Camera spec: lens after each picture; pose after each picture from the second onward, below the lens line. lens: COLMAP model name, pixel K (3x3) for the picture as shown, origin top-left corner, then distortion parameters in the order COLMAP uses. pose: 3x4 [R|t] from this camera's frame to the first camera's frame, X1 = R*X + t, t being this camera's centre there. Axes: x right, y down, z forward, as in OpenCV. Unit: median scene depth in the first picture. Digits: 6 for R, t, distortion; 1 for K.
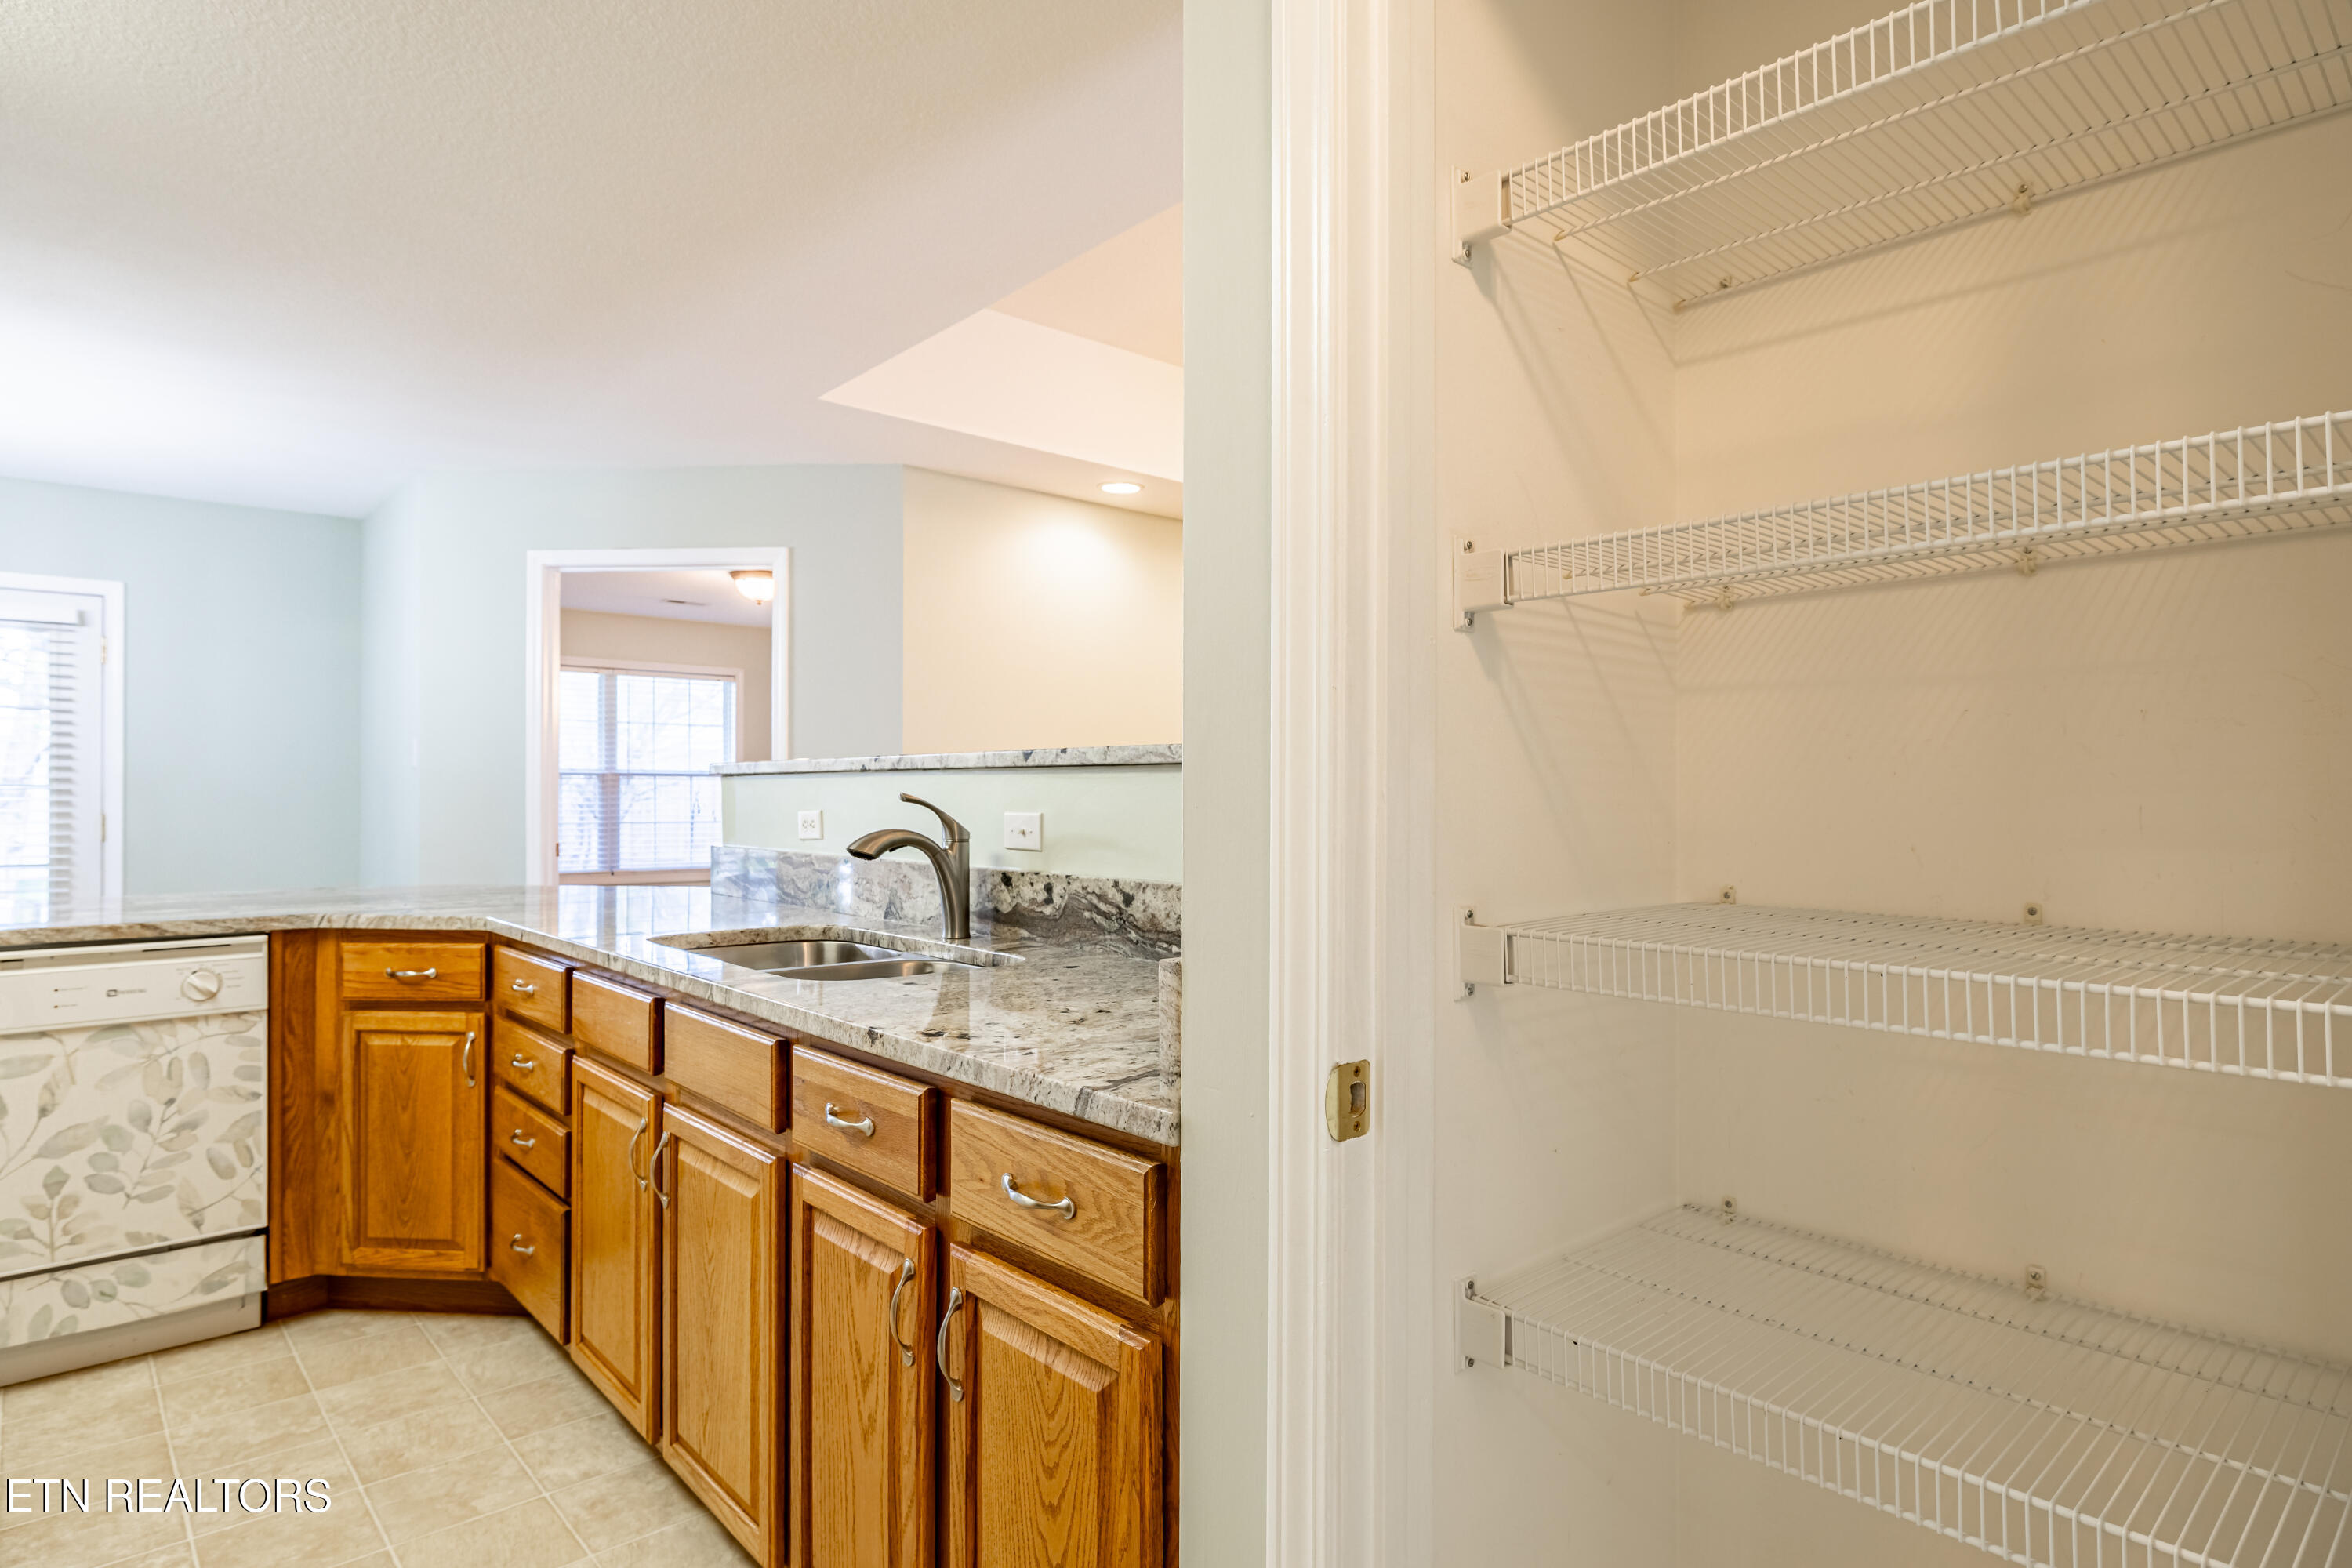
lens RADIAL K [[1260.3, 0, 1157.9], [0, 1260.3, 787.2], [0, 0, 1]] dist [-0.003997, 0.000564]
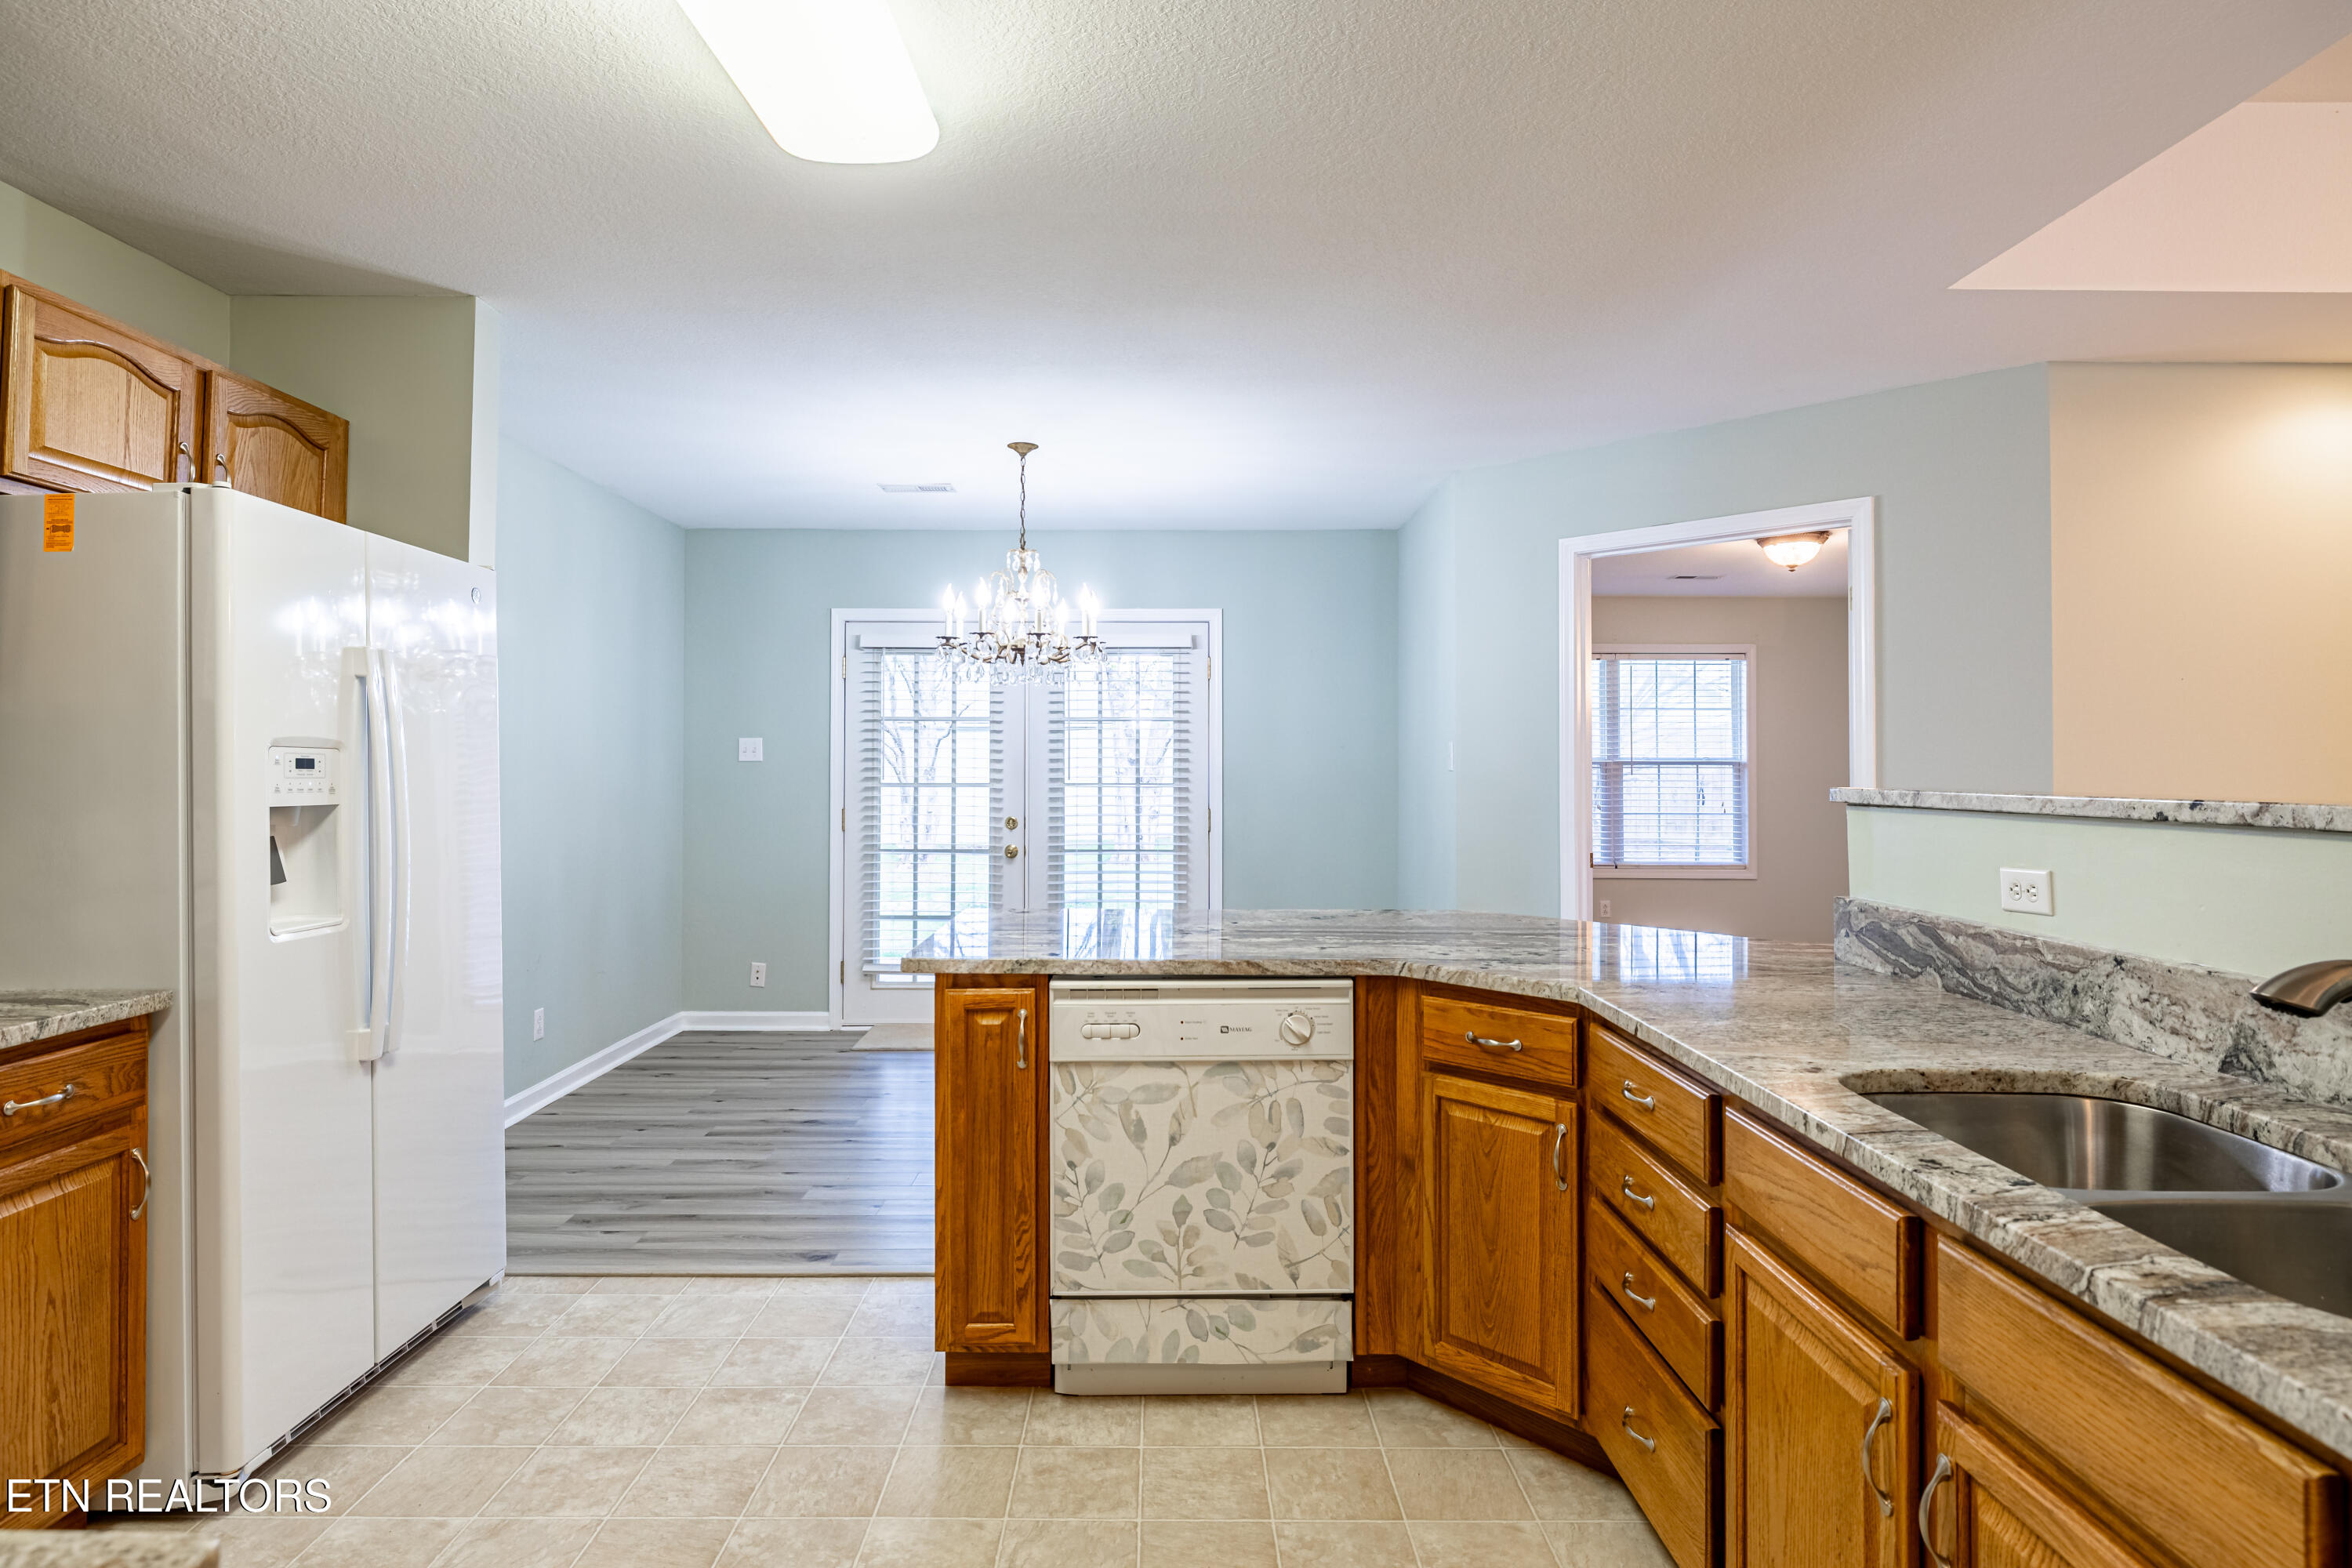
lens RADIAL K [[1248.6, 0, 1171.3], [0, 1248.6, 746.8], [0, 0, 1]] dist [0.000325, -0.000519]
pose [[0.749189, -0.009855, -0.662283, -0.195439], [0.003202, 0.999932, -0.011257, -0.045727], [0.662349, 0.006314, 0.749169, 0.217684]]
